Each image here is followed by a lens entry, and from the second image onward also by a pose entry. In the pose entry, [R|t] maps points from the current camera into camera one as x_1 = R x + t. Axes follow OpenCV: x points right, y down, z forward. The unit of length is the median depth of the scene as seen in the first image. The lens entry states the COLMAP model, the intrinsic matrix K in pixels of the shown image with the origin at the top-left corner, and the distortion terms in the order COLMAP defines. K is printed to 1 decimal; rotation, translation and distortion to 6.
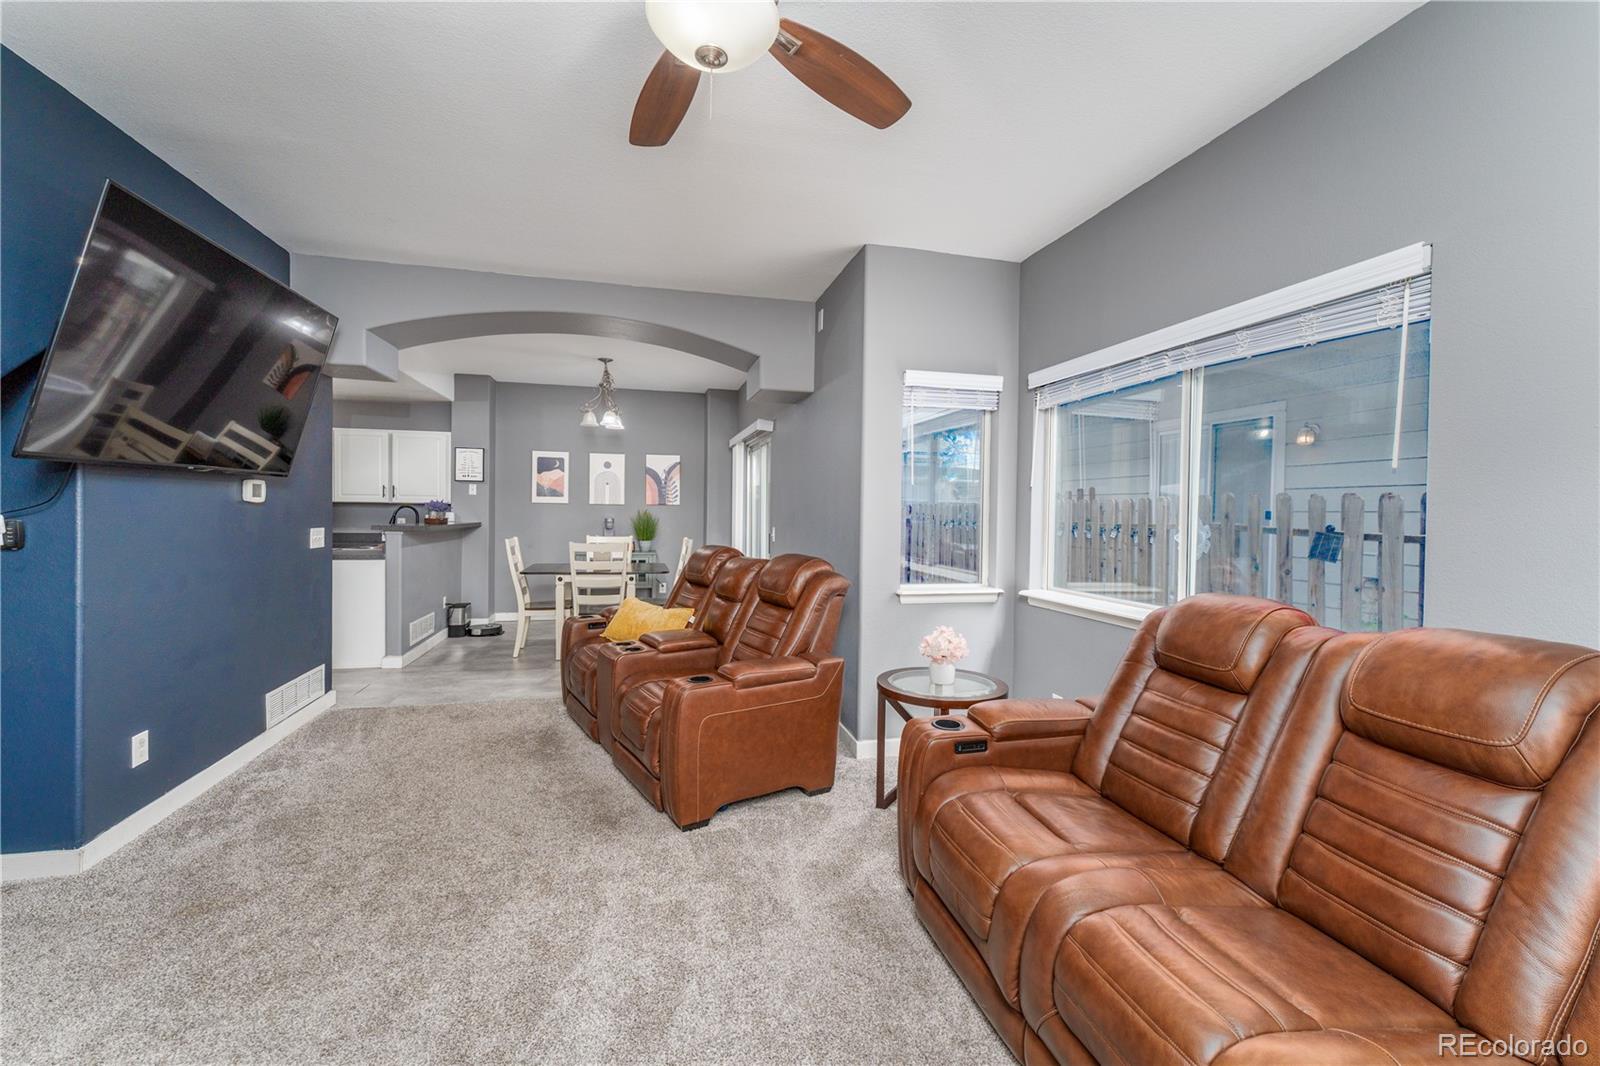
lens RADIAL K [[653.7, 0, 803.4], [0, 653.7, 518.7], [0, 0, 1]] dist [-0.000548, -0.000032]
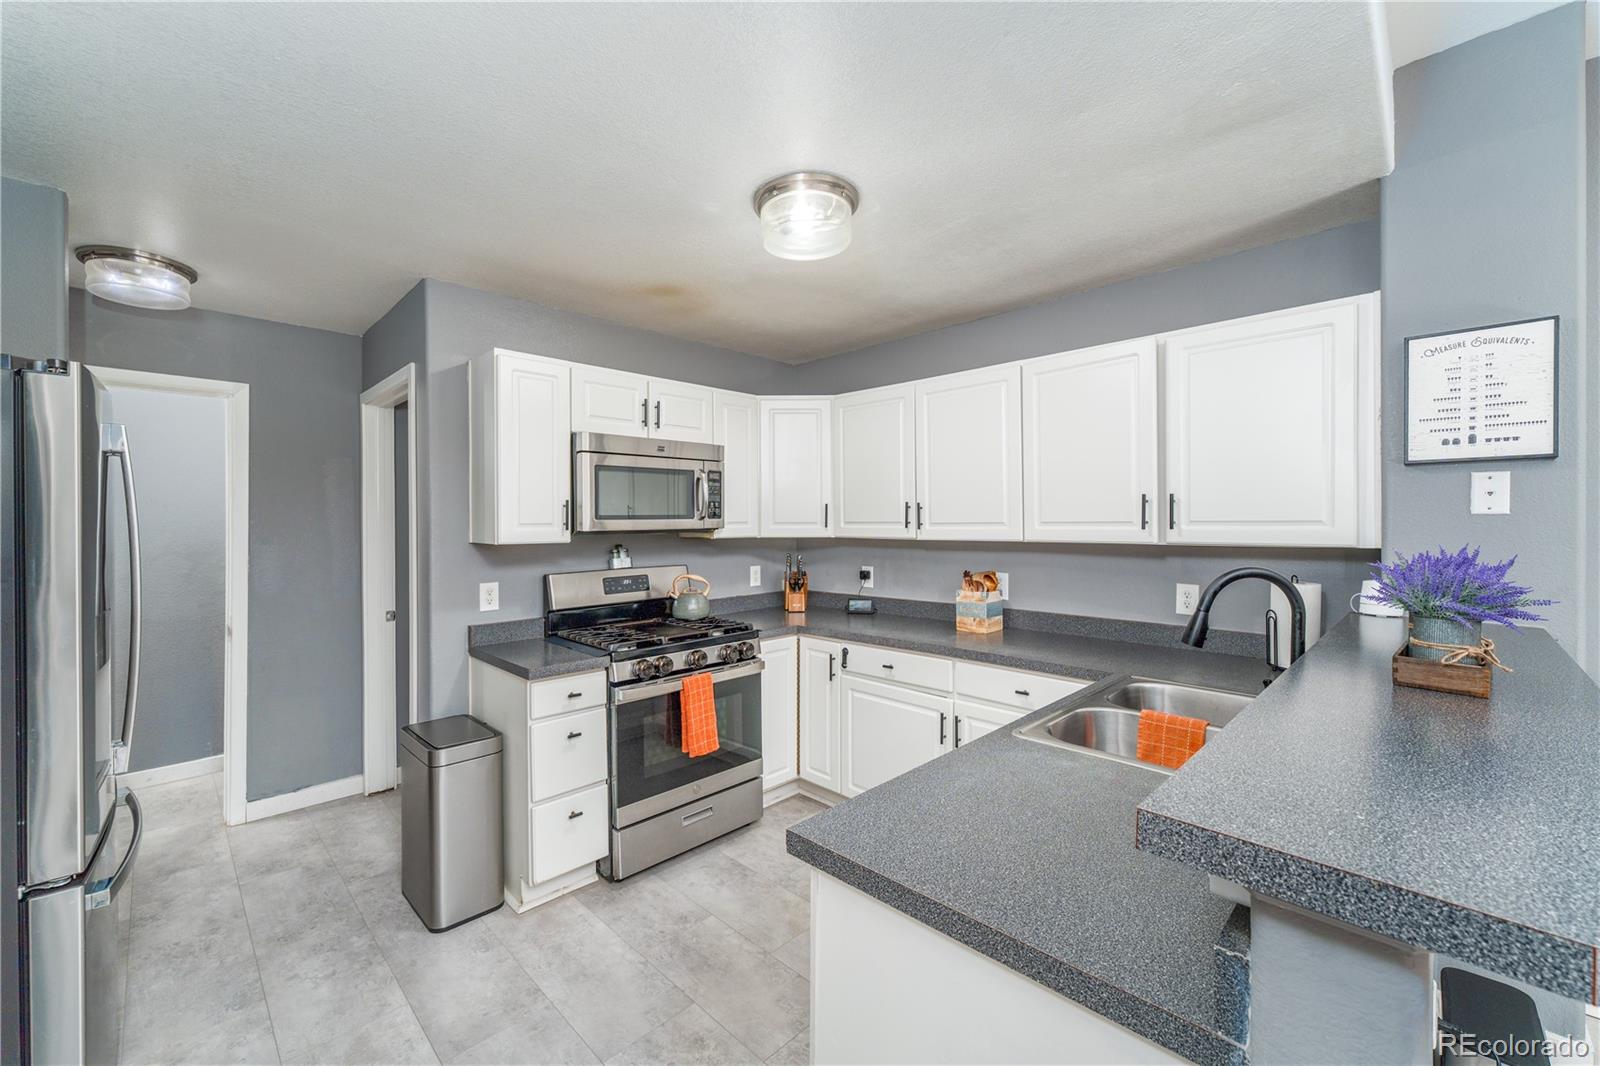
lens RADIAL K [[639.4, 0, 793.2], [0, 639.4, 526.3], [0, 0, 1]] dist [0.000886, -0.000008]
pose [[0.508147, -0.013275, -0.861168, -0.860941], [0.002017, 0.999897, -0.014223, -0.058550], [0.861268, 0.005491, 0.508121, 1.290347]]
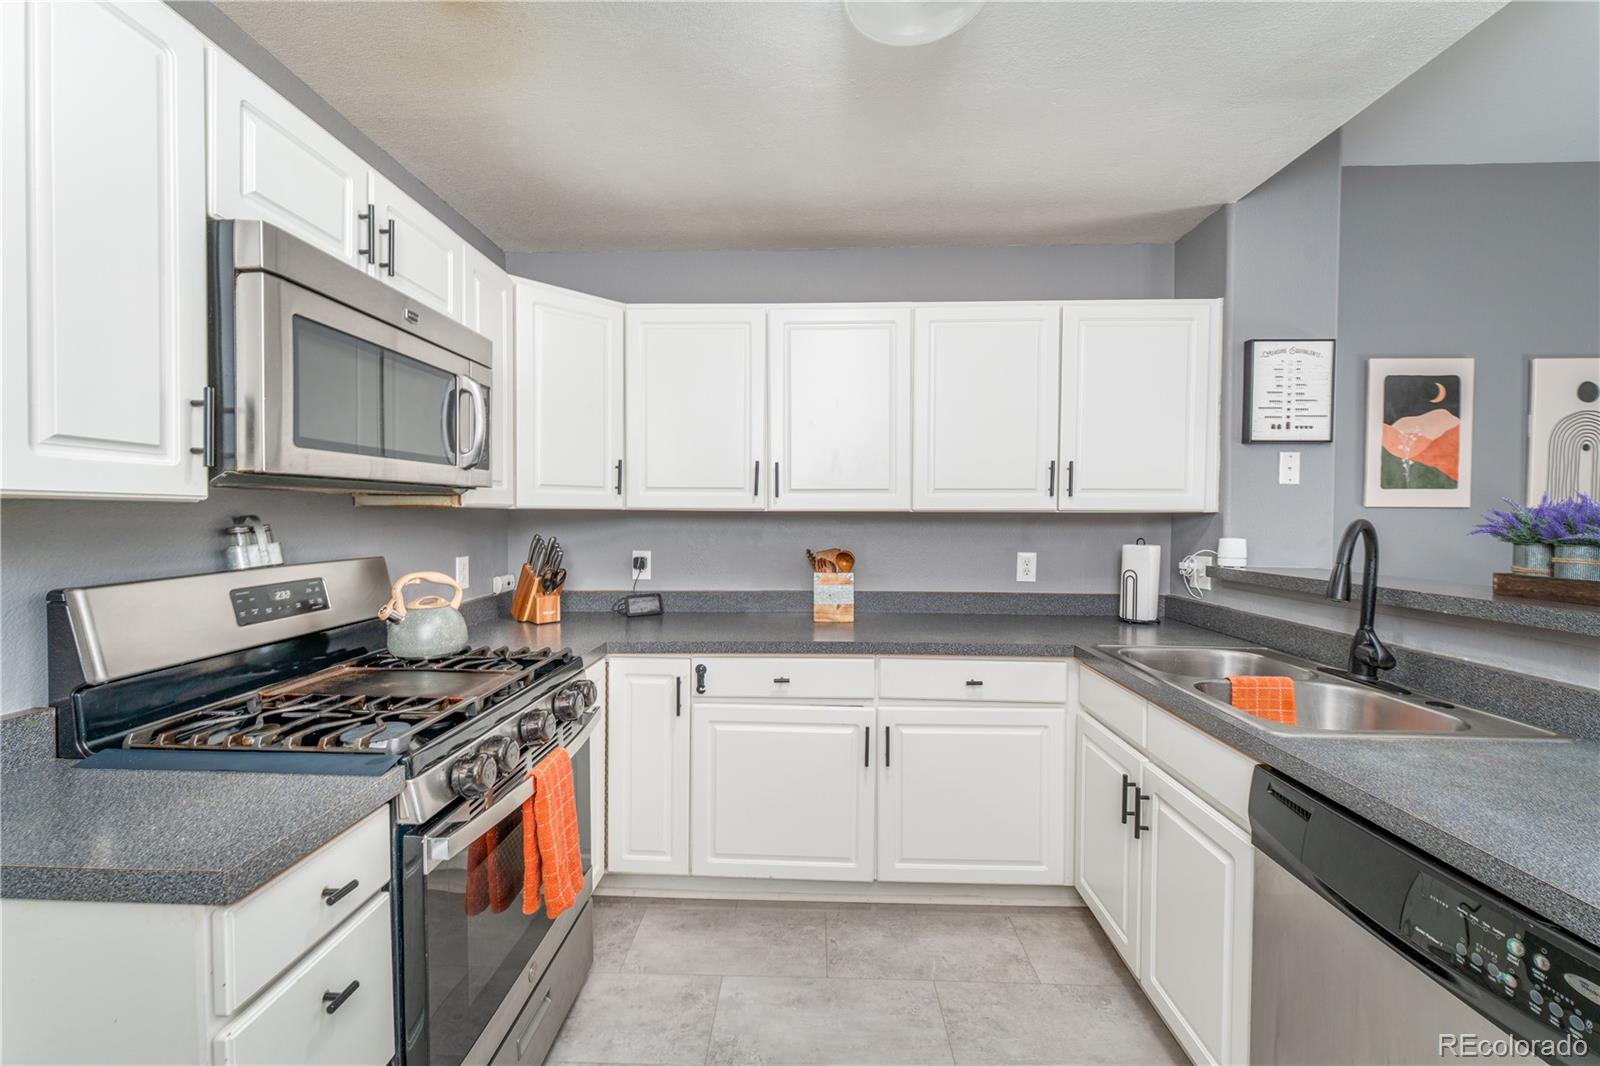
lens RADIAL K [[639.4, 0, 793.2], [0, 639.4, 526.3], [0, 0, 1]] dist [0.000886, -0.000008]
pose [[0.958900, -0.007842, -0.283634, -1.305865], [0.008521, 0.999963, 0.001162, -0.036718], [0.283615, -0.003532, 0.958932, 1.241290]]
